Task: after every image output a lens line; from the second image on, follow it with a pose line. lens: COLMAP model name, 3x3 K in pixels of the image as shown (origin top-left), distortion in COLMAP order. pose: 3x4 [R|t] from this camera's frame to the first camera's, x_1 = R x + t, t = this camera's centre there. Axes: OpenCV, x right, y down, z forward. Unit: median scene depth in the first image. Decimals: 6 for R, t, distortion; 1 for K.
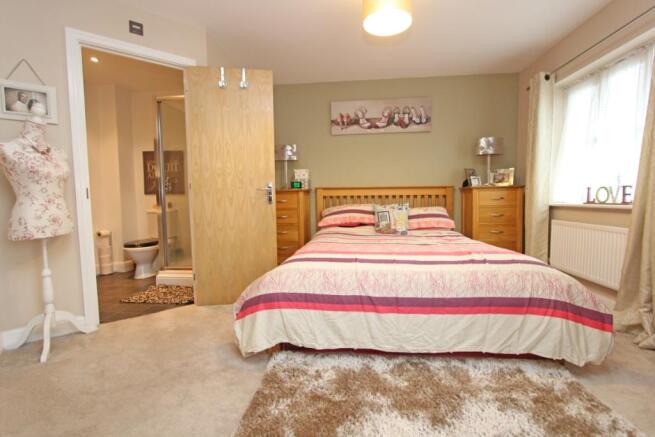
lens RADIAL K [[300.9, 0, 329.1], [0, 300.9, 217.7], [0, 0, 1]] dist [-0.005135, 0.001191]
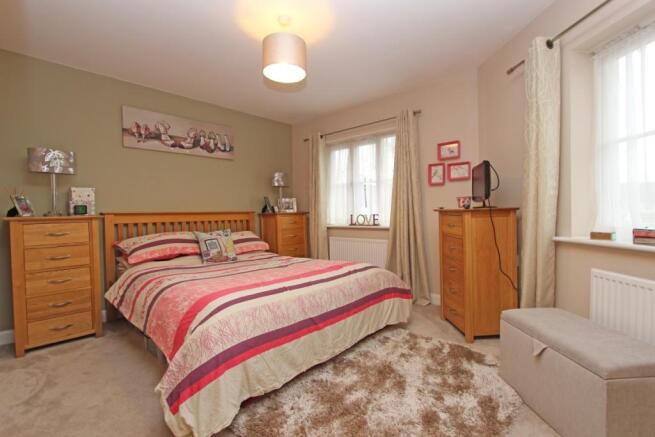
lens RADIAL K [[300.9, 0, 330.6], [0, 300.9, 216.9], [0, 0, 1]] dist [-0.005135, 0.001191]
pose [[0.595925, -0.009810, 0.802980, -0.348091], [0.063132, 0.997403, -0.034668, -0.032579], [-0.800554, 0.071354, 0.594997, 0.124776]]
